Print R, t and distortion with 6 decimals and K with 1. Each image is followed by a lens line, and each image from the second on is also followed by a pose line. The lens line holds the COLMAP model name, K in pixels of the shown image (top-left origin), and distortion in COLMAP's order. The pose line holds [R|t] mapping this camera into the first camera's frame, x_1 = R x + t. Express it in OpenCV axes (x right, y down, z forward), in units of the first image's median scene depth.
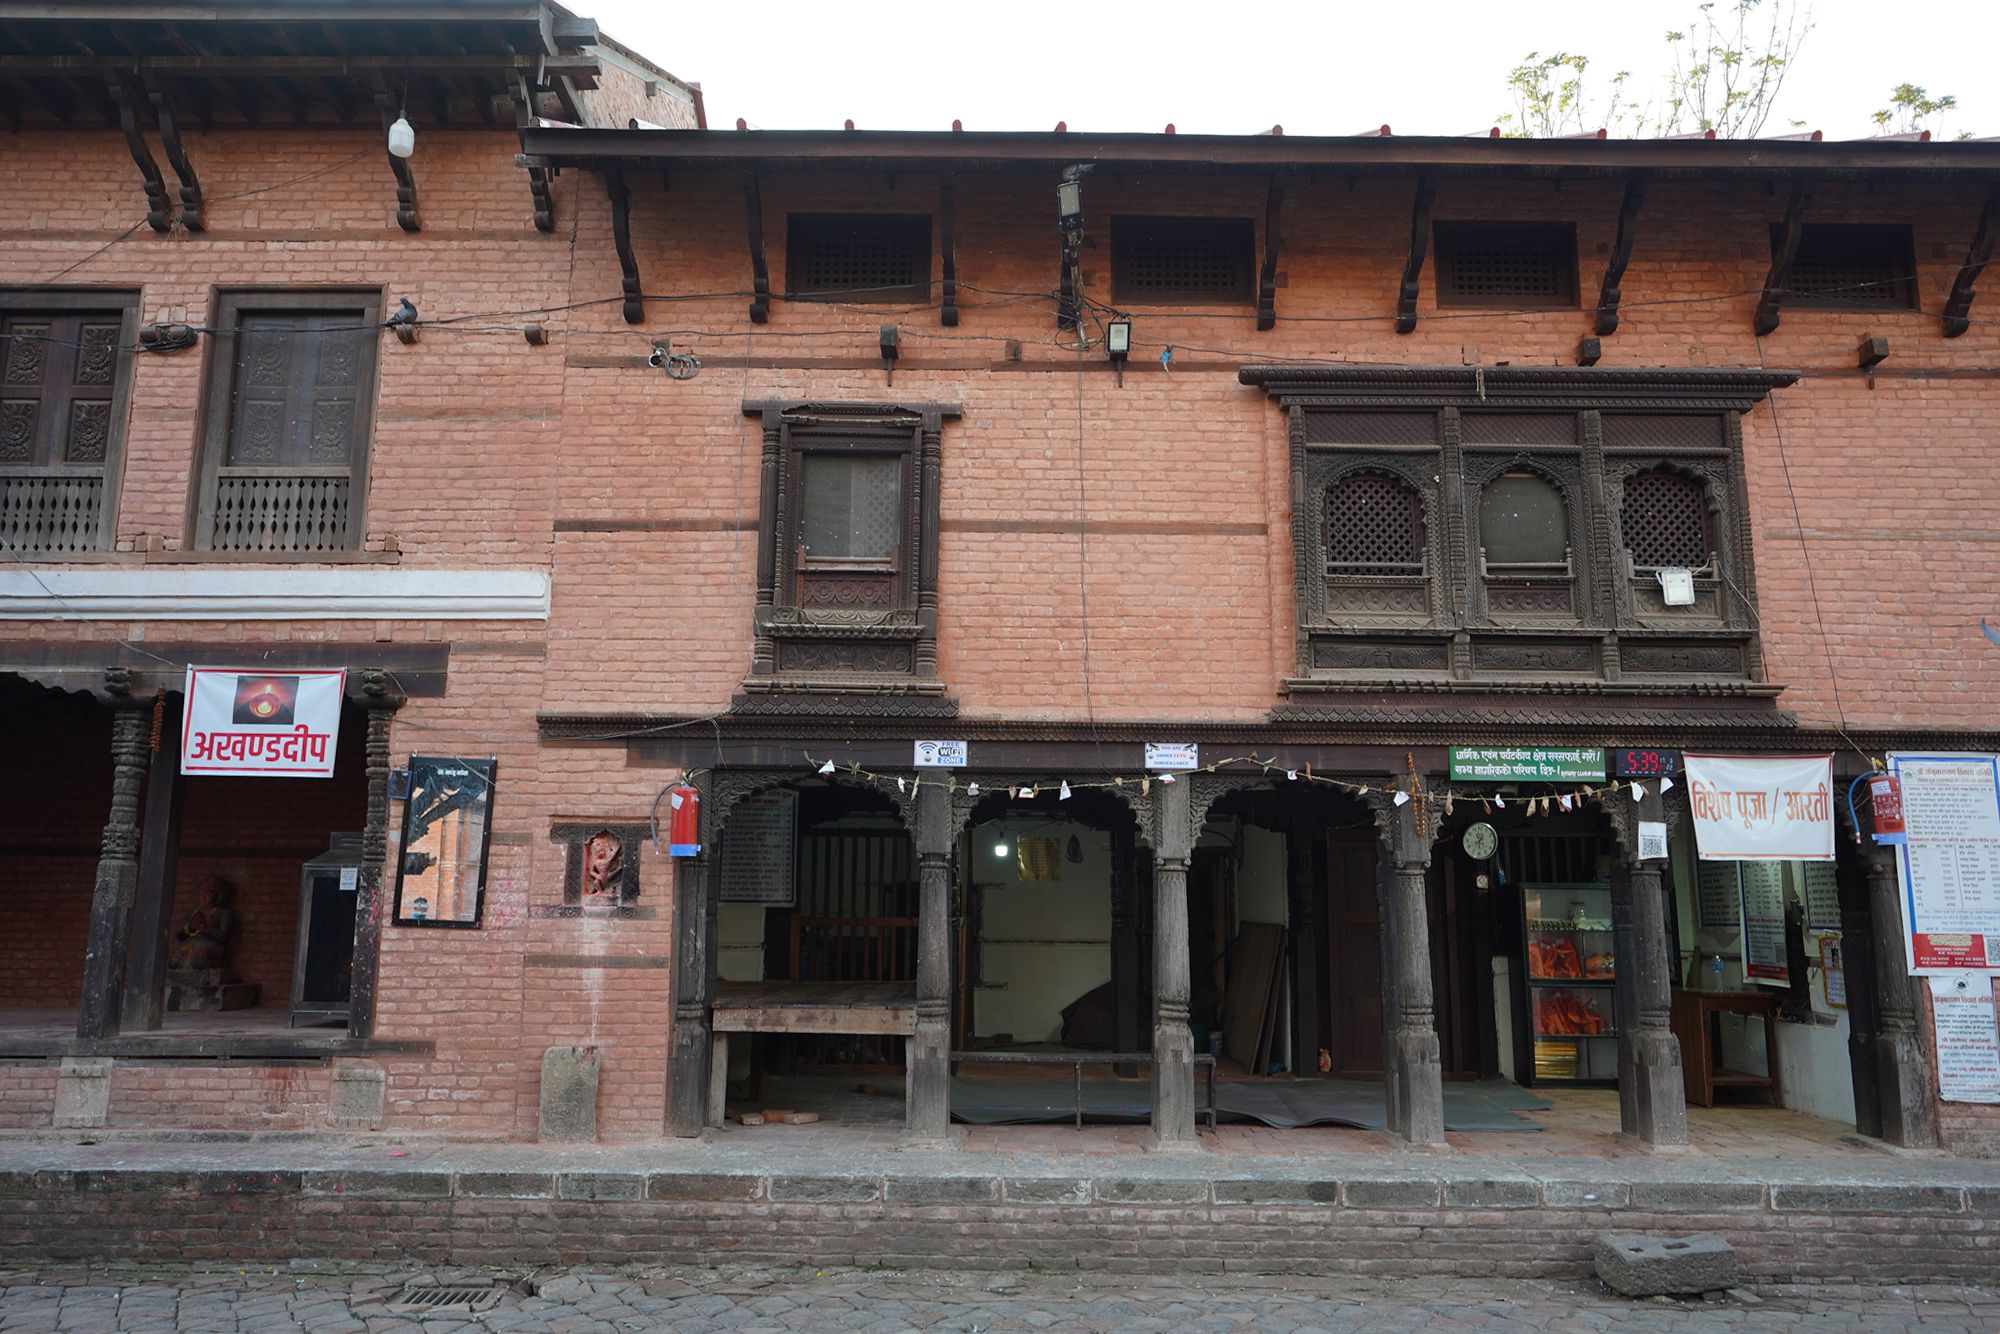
lens RADIAL K [[1311.8, 0, 999.0], [0, 1311.8, 687.2], [0, 0, 1]] dist [-0.020265, 0.021019]
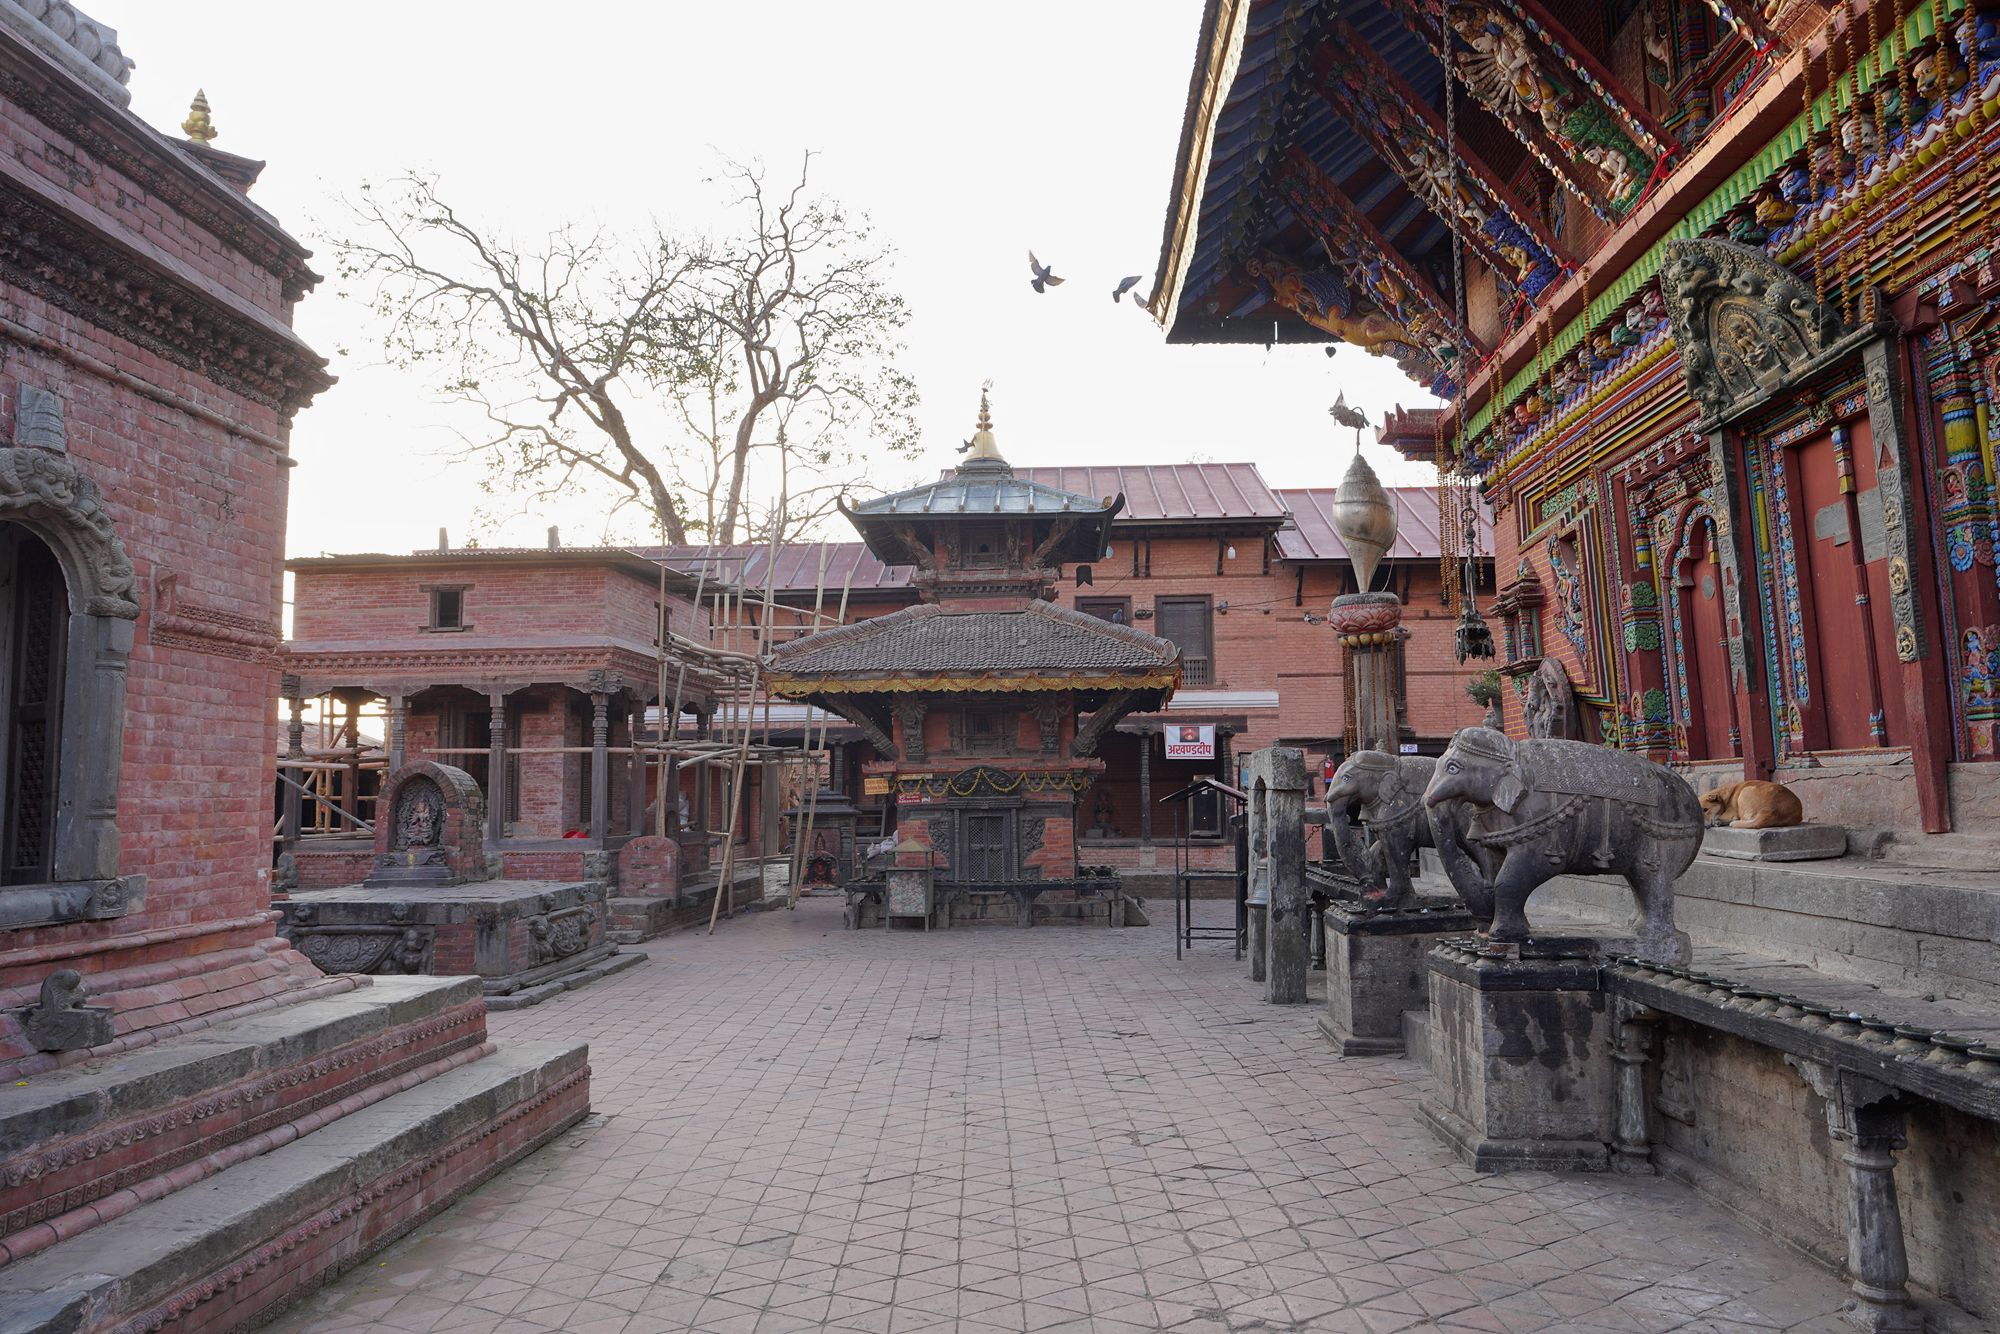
lens RADIAL K [[1311.8, 0, 995.5], [0, 1311.8, 675.9], [0, 0, 1]] dist [-0.020265, 0.021019]
pose [[0.998644, -0.018145, -0.048797, -0.872024], [0.021224, 0.997766, 0.063348, -0.339988], [0.047538, -0.064298, 0.996798, -2.149854]]
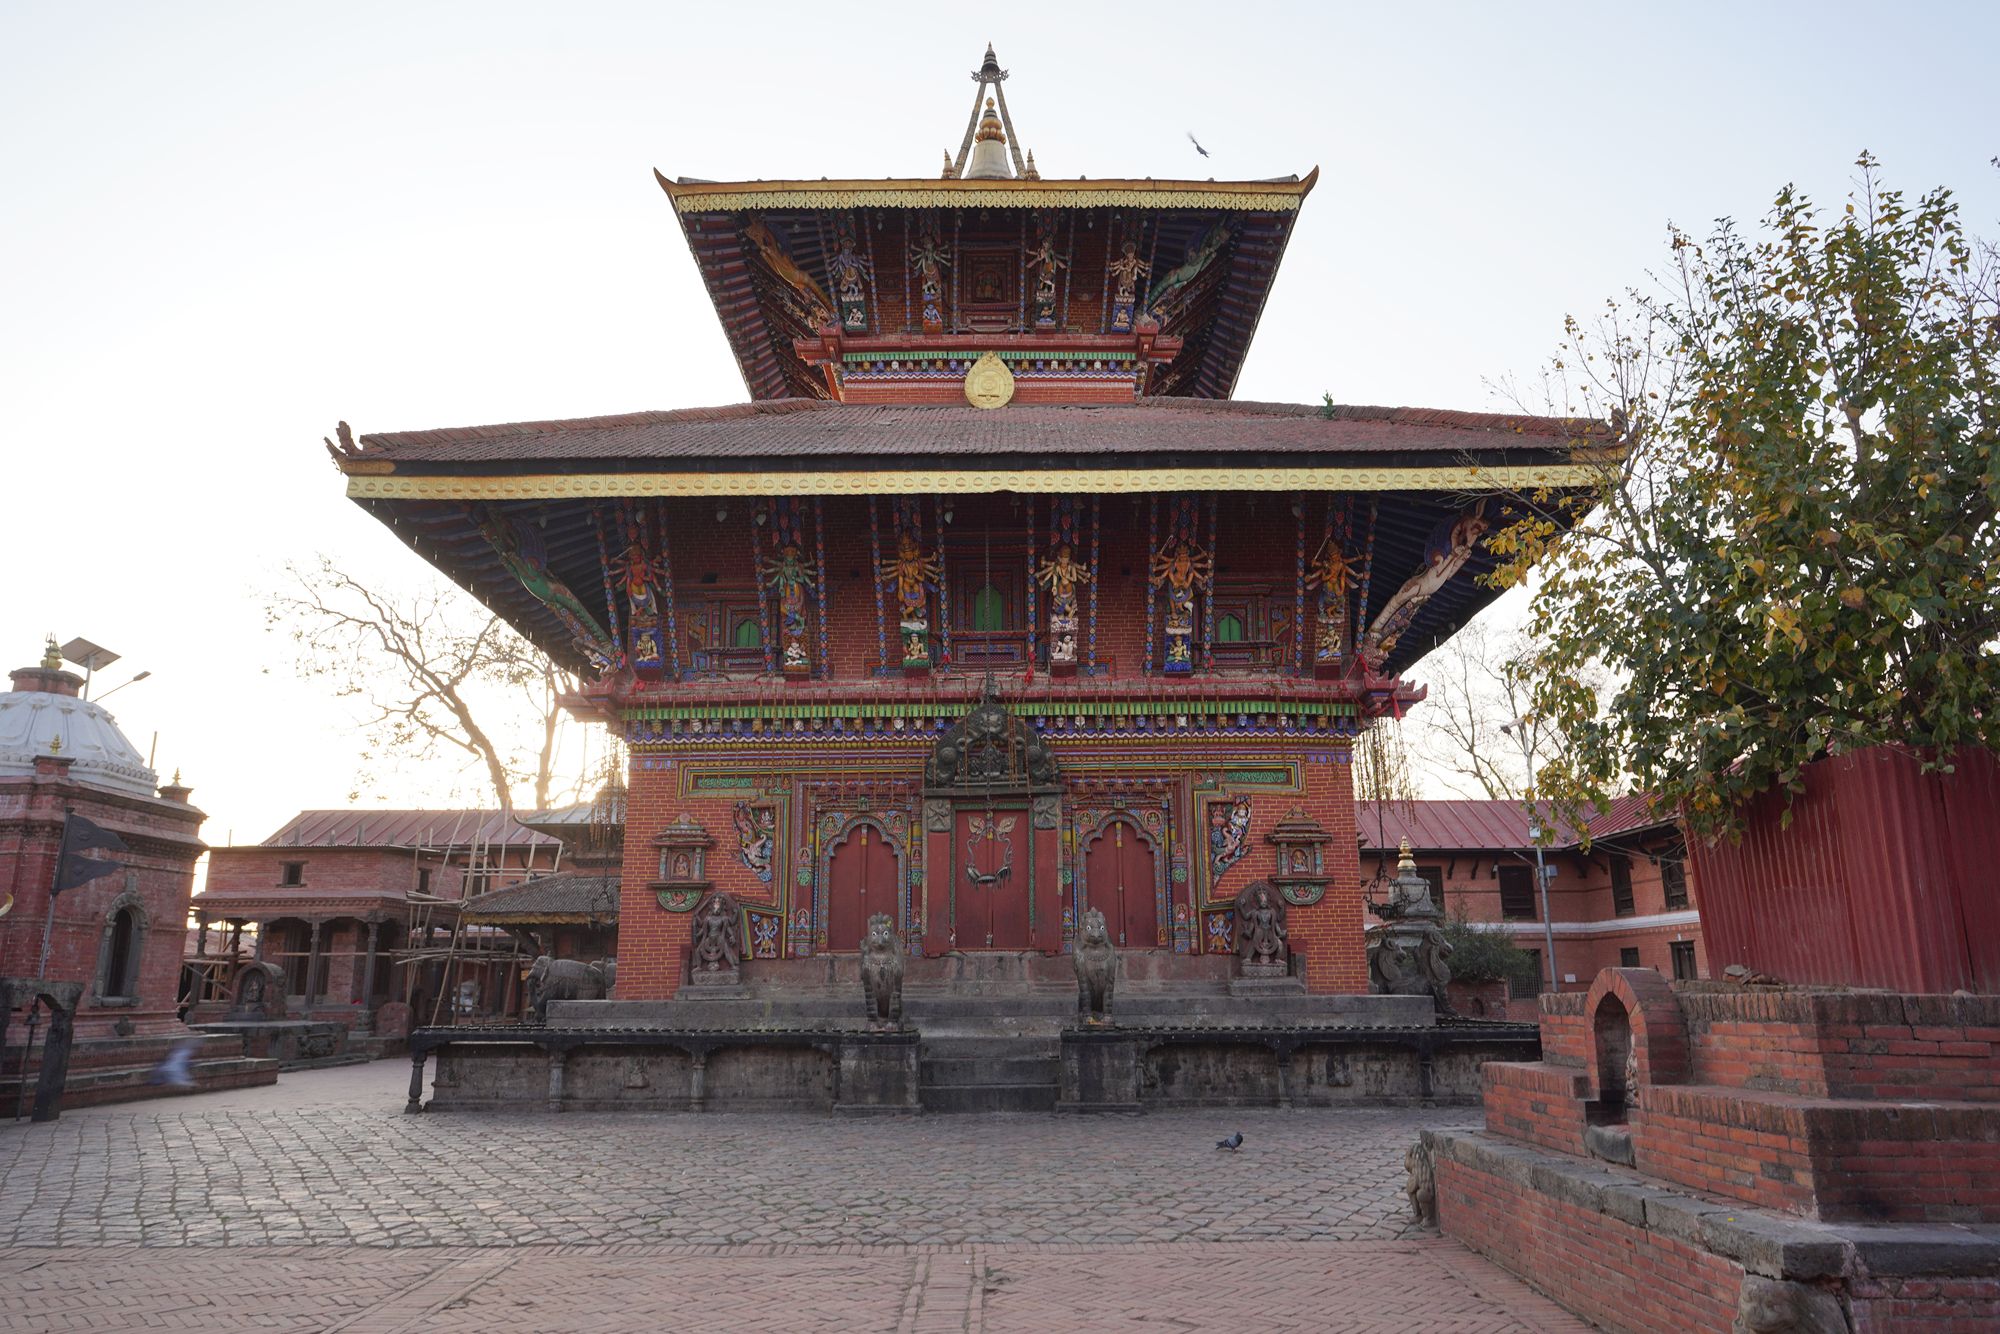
lens RADIAL K [[1311.8, 0, 994.0], [0, 1311.8, 679.8], [0, 0, 1]] dist [-0.020265, 0.021019]
pose [[0.999810, -0.013488, -0.014063, 0.913066], [0.012377, 0.997005, -0.076347, -0.724654], [0.015050, 0.076158, 0.996982, -4.929004]]
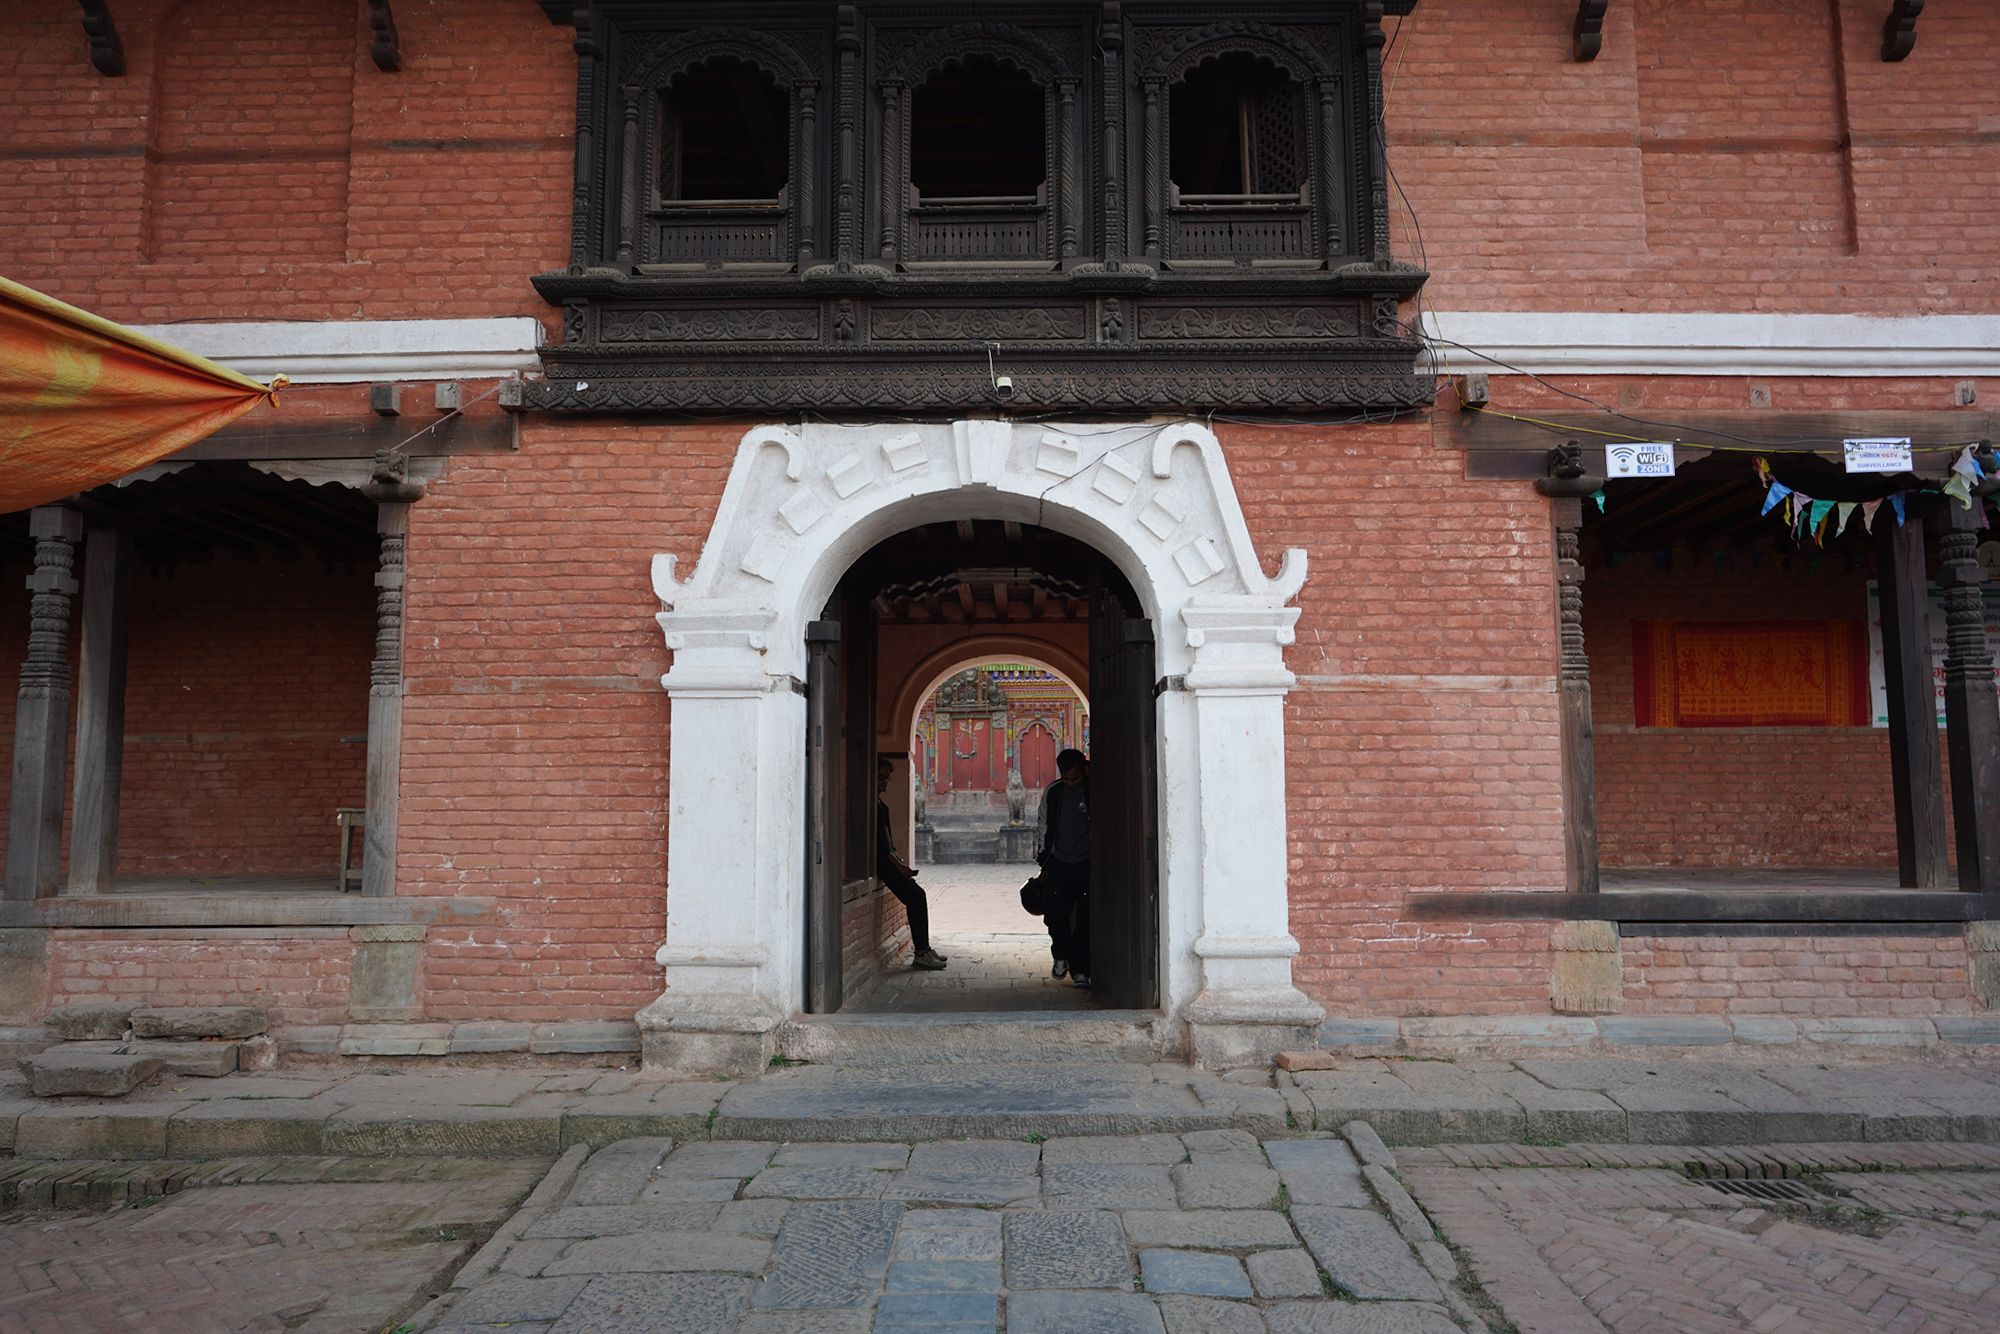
lens RADIAL K [[1311.8, 0, 999.4], [0, 1311.8, 675.8], [0, 0, 1]] dist [-0.020265, 0.021019]
pose [[0.999398, -0.012417, -0.032385, 1.214929], [0.013829, 0.998947, 0.043747, -1.150456], [0.031808, -0.044169, 0.998518, -8.088919]]
